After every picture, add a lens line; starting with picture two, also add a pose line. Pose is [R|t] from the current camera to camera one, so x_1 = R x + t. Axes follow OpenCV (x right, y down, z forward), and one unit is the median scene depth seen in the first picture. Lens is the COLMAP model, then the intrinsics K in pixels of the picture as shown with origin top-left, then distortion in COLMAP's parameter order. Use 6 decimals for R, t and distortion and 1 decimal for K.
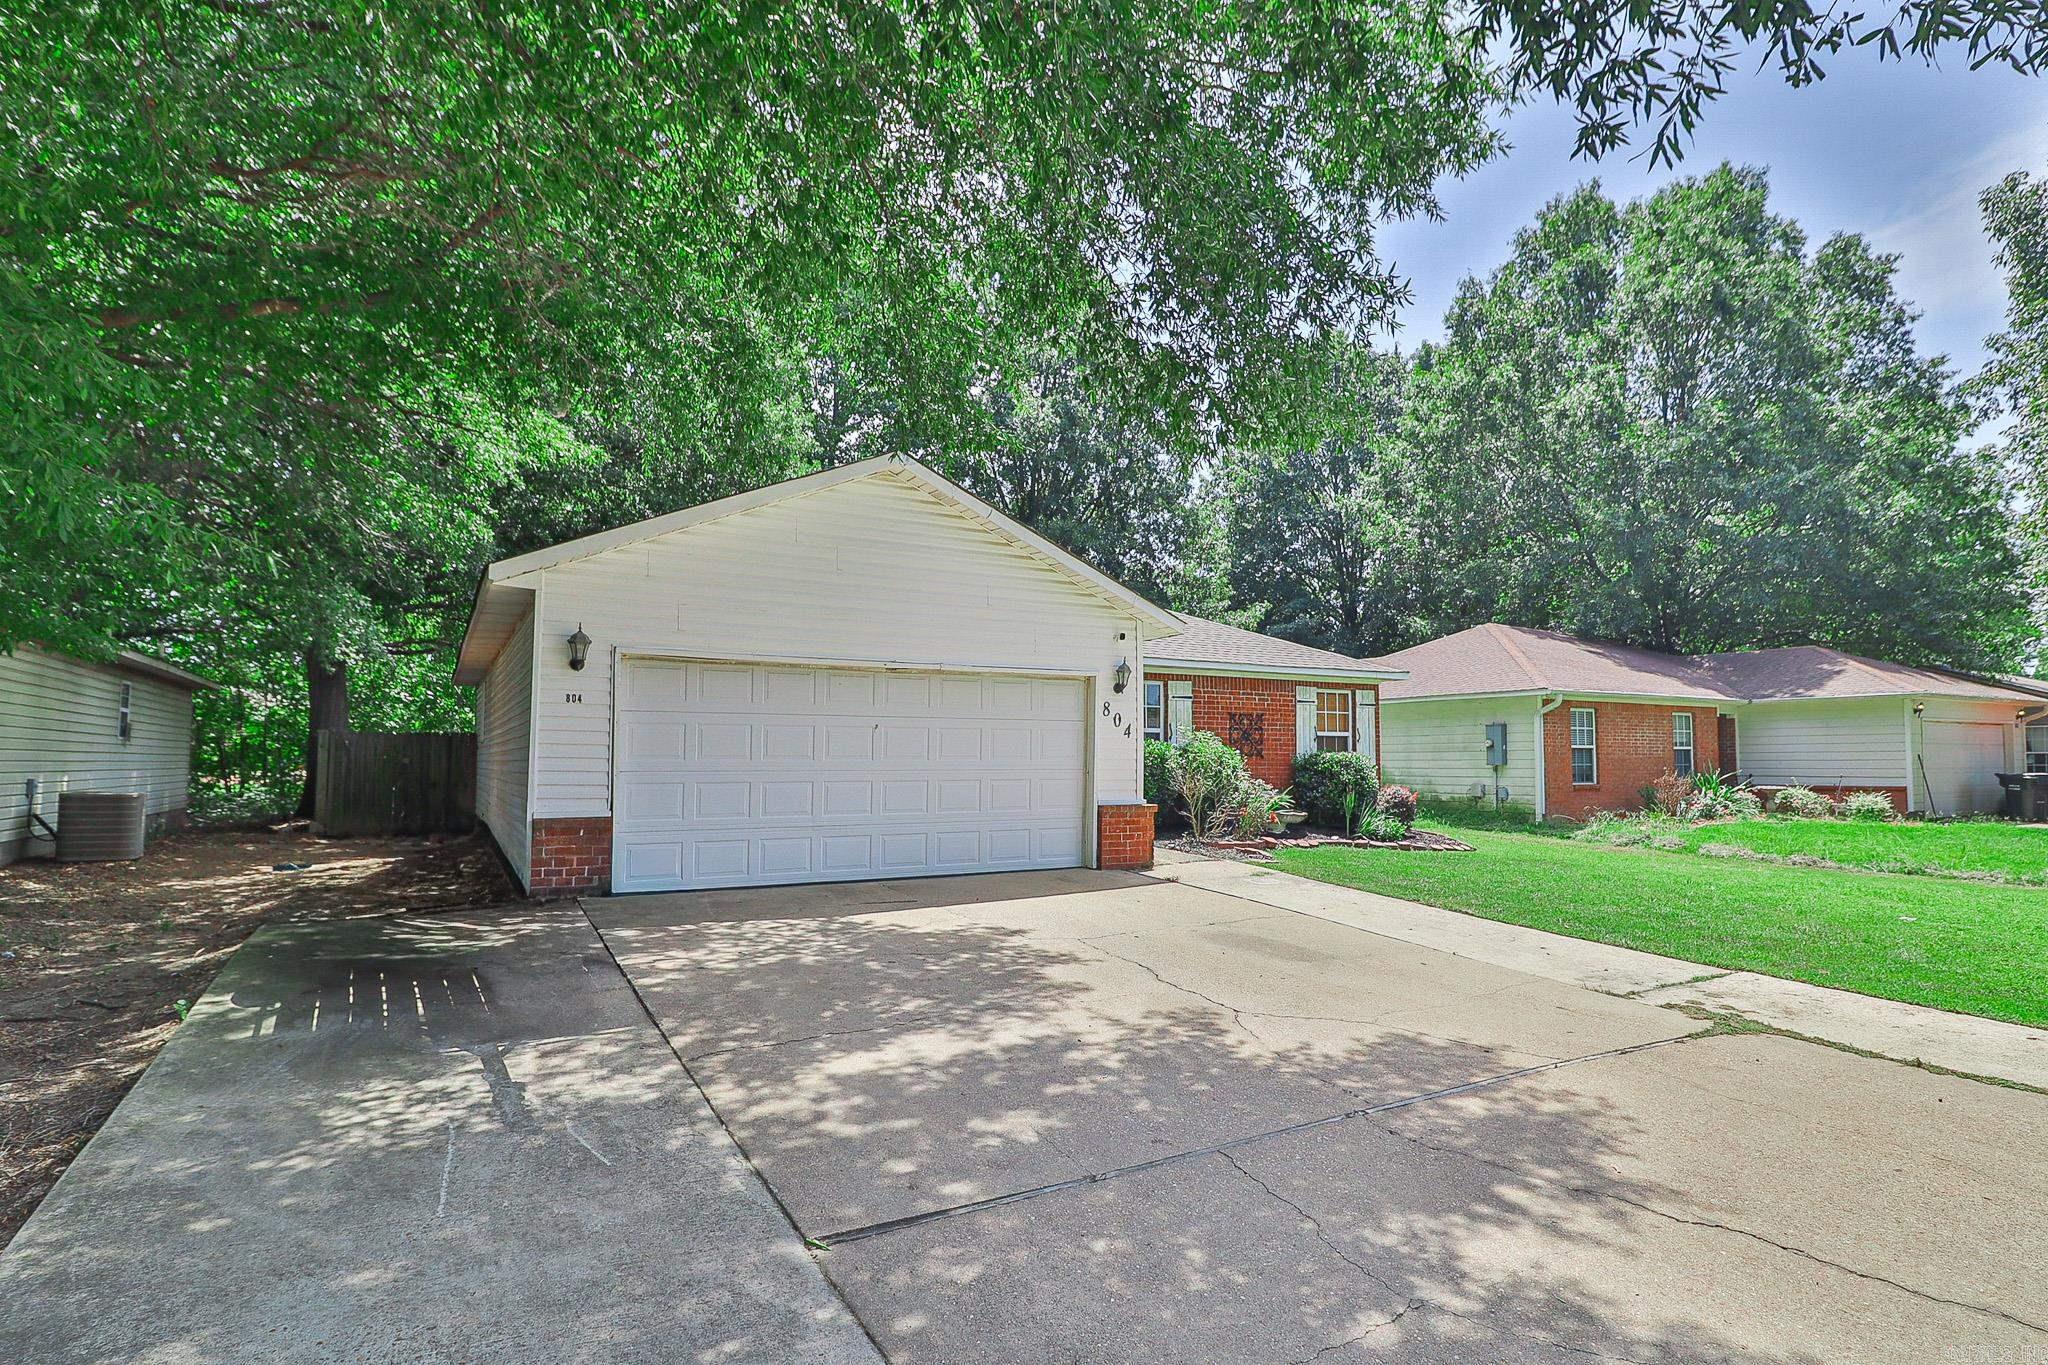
lens RADIAL K [[1051.3, 0, 1030.2], [0, 1051.3, 681.9], [0, 0, 1]] dist [-0.001195, -0.012347]
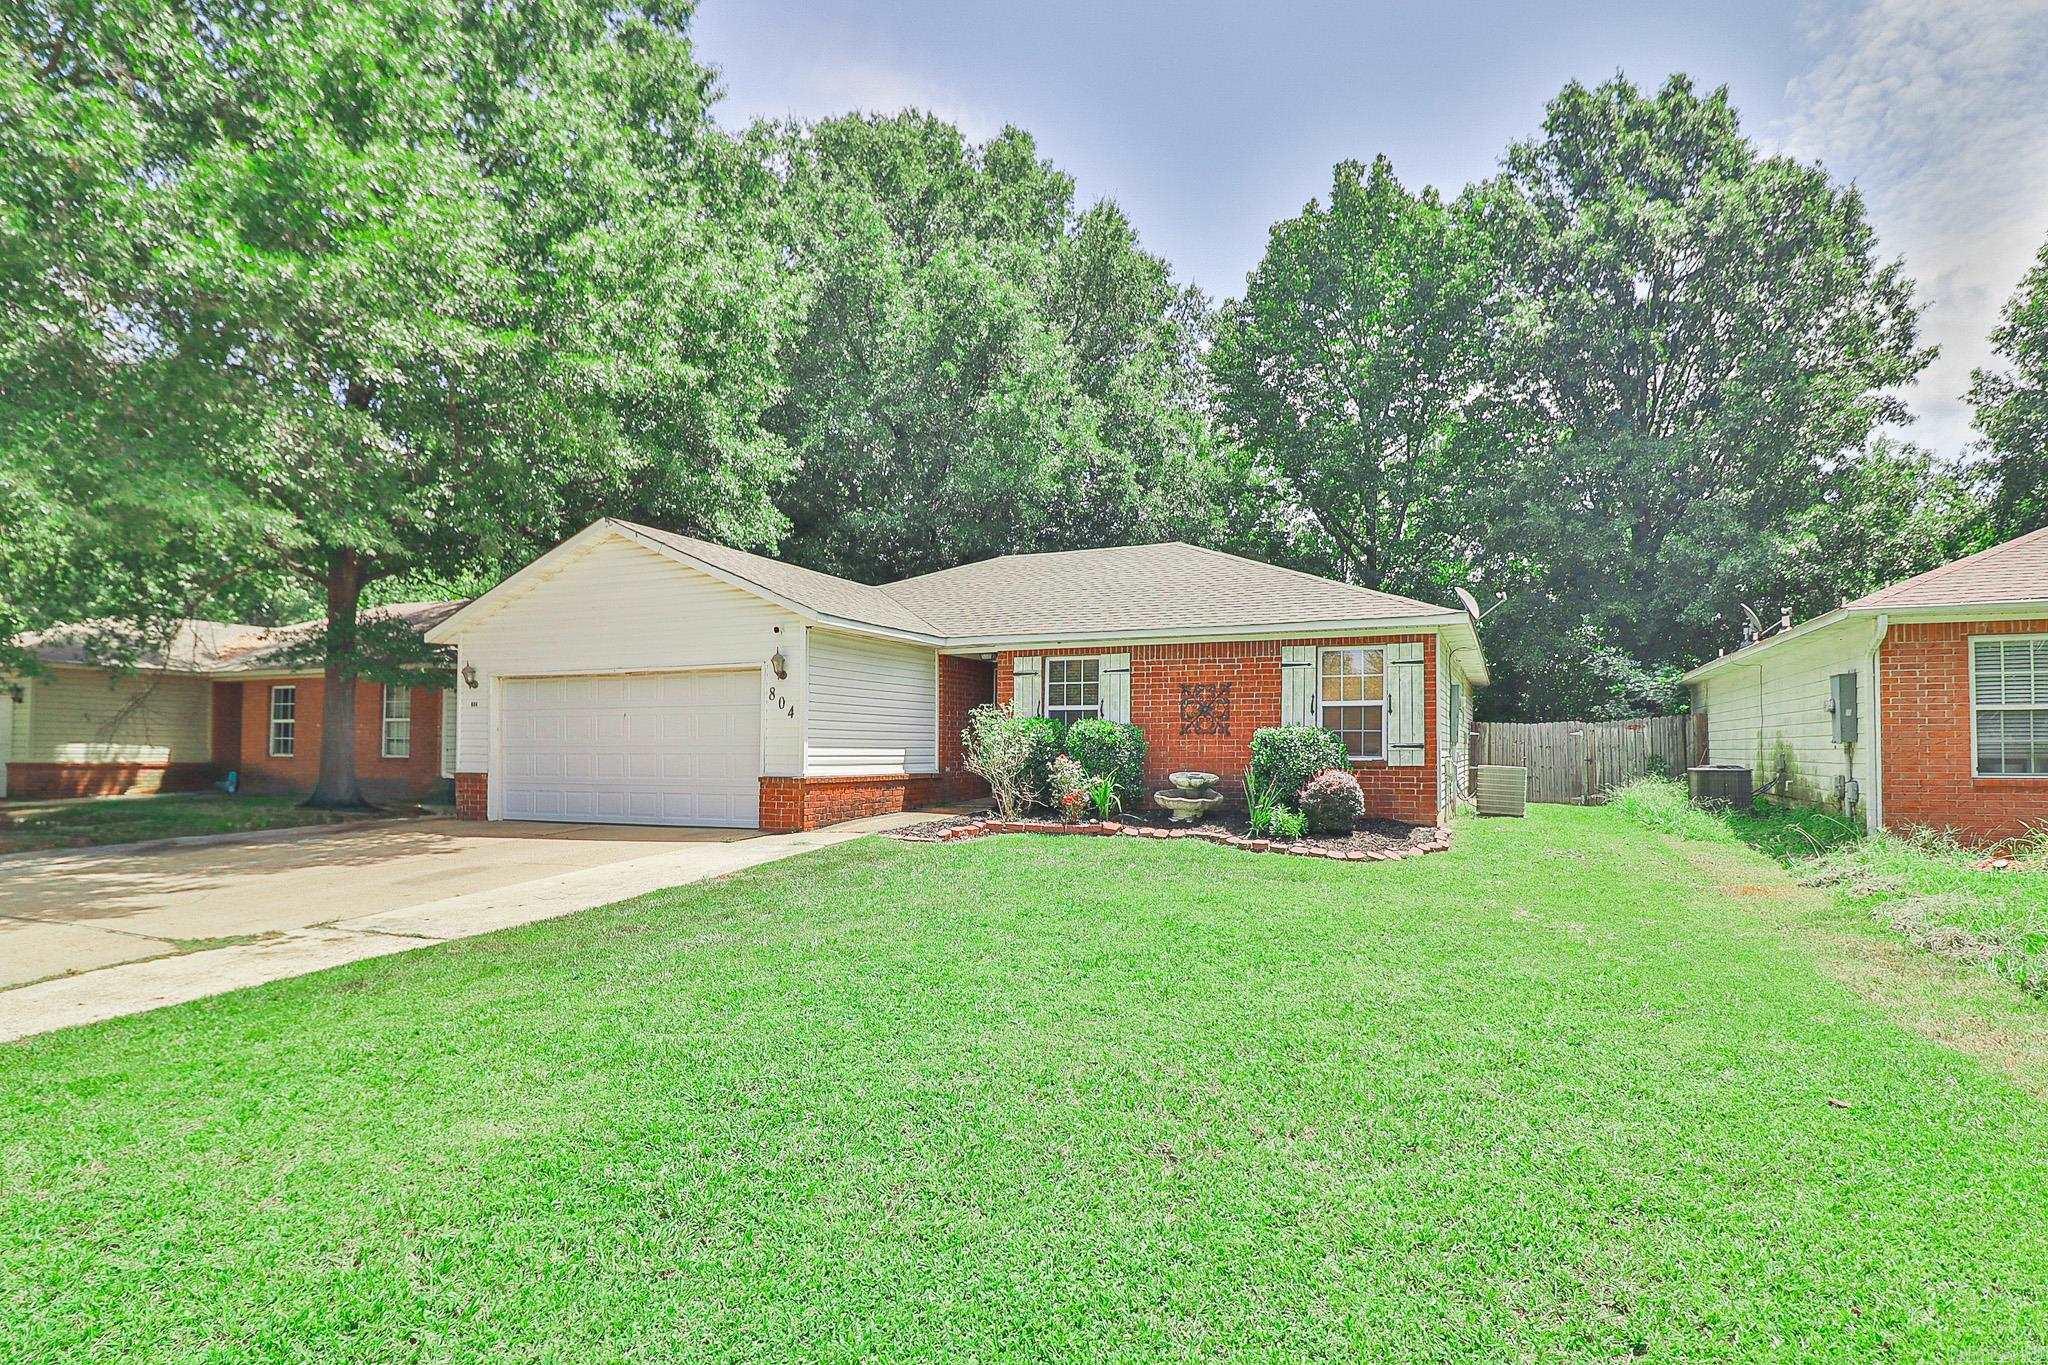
lens RADIAL K [[1051.3, 0, 1030.2], [0, 1051.3, 681.9], [0, 0, 1]] dist [-0.001195, -0.012347]
pose [[0.607460, -0.050293, -0.792756, 0.836535], [0.060275, 0.998035, -0.017129, 0.035714], [0.792060, -0.037378, 0.609298, 0.374366]]
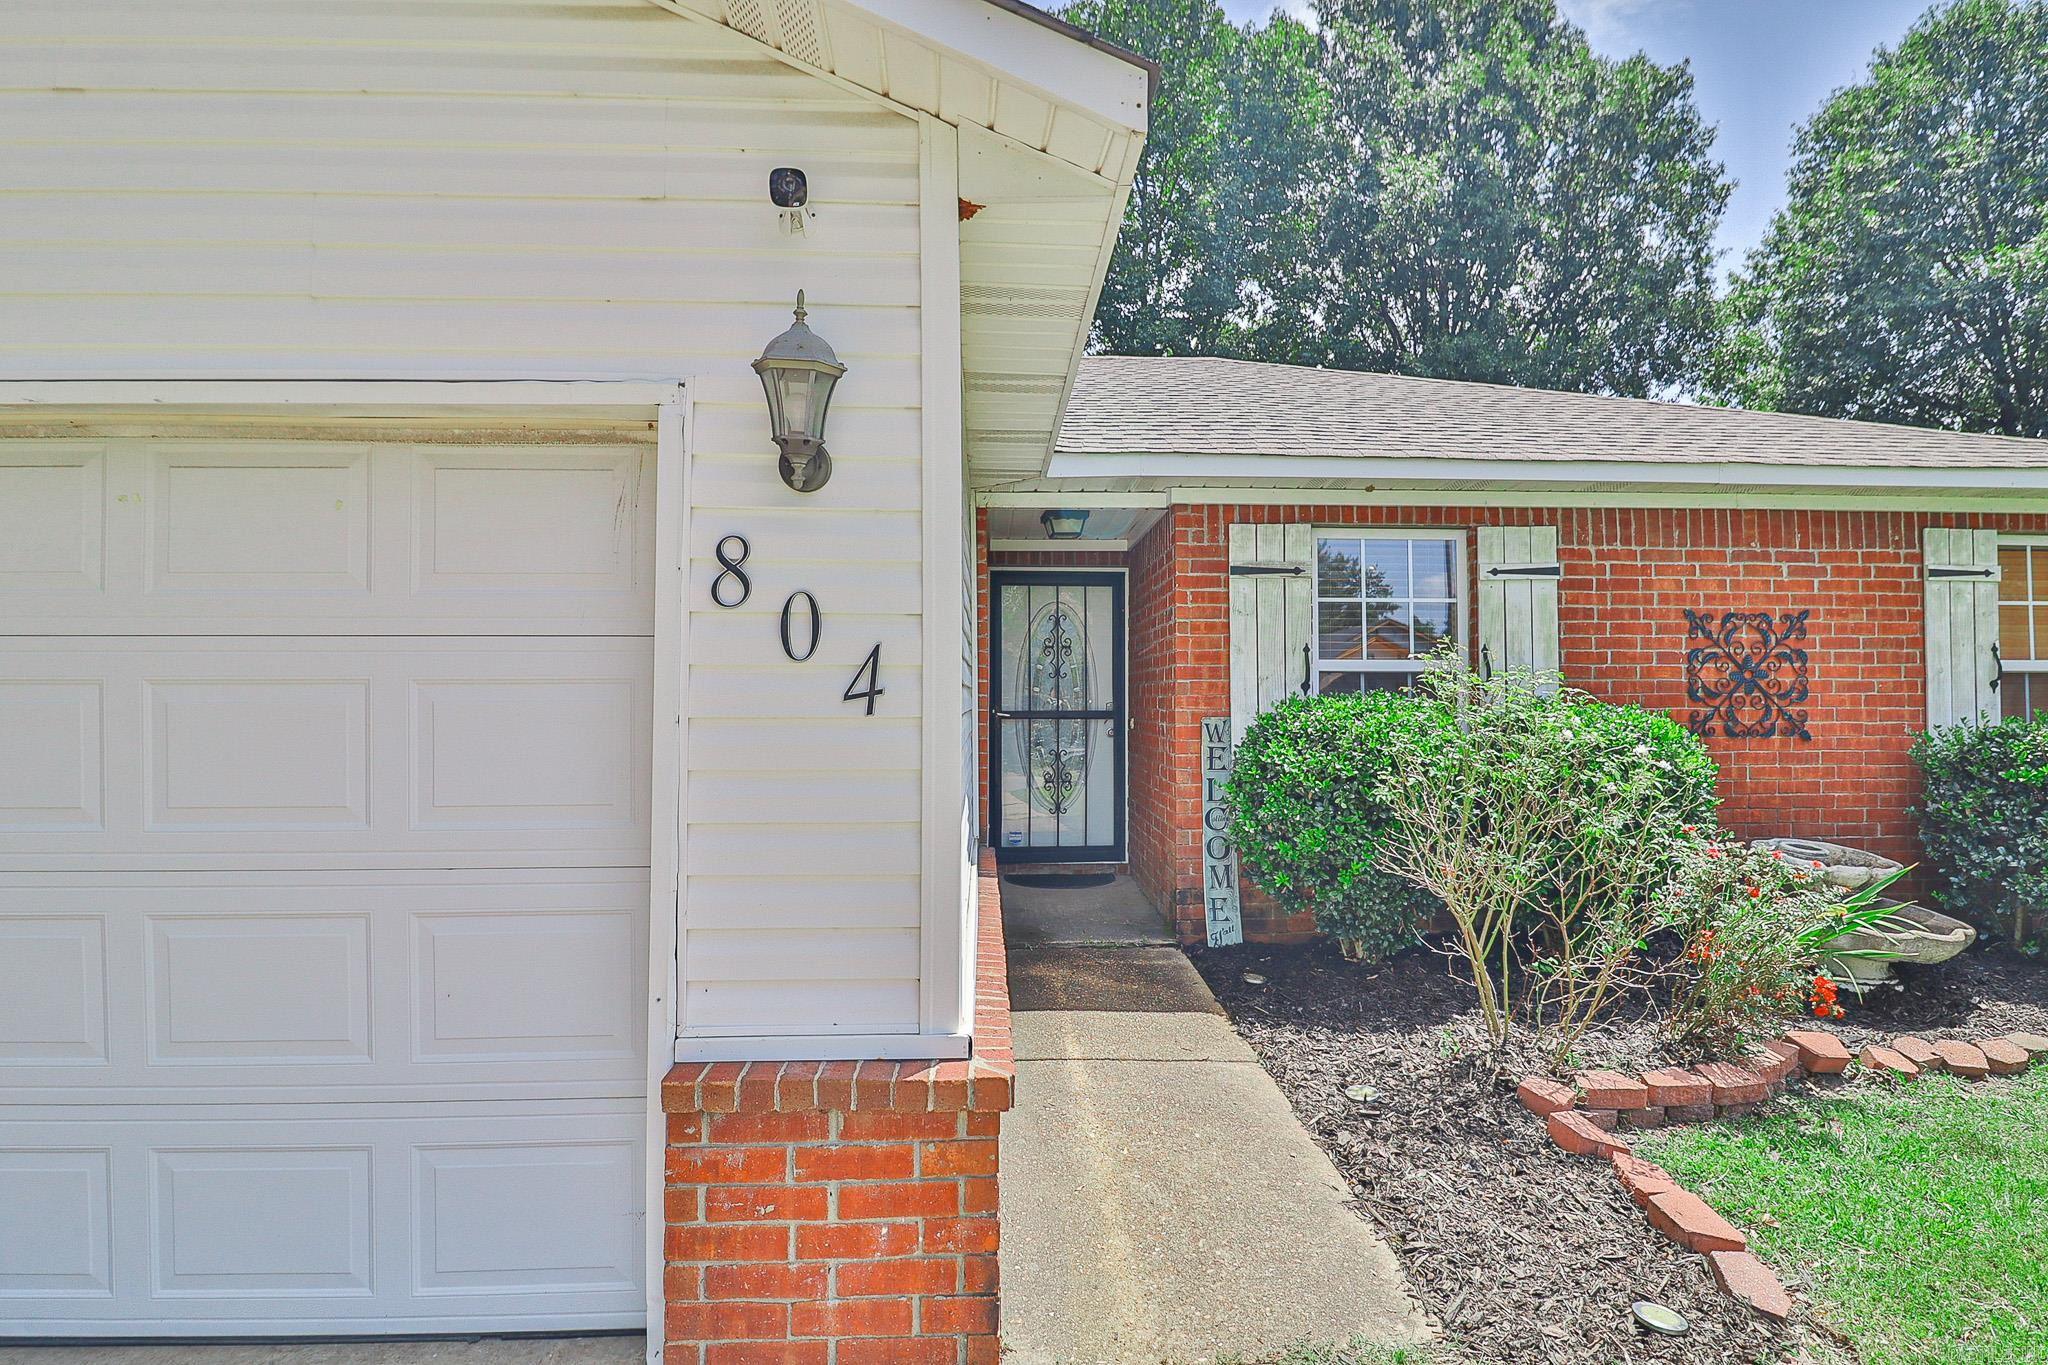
lens RADIAL K [[1051.3, 0, 1030.2], [0, 1051.3, 681.9], [0, 0, 1]] dist [-0.001195, -0.012347]
pose [[0.899614, -0.012652, -0.436502, 0.149462], [0.038058, 0.998048, 0.049509, 0.027786], [0.435024, -0.061151, 0.898340, 0.609564]]
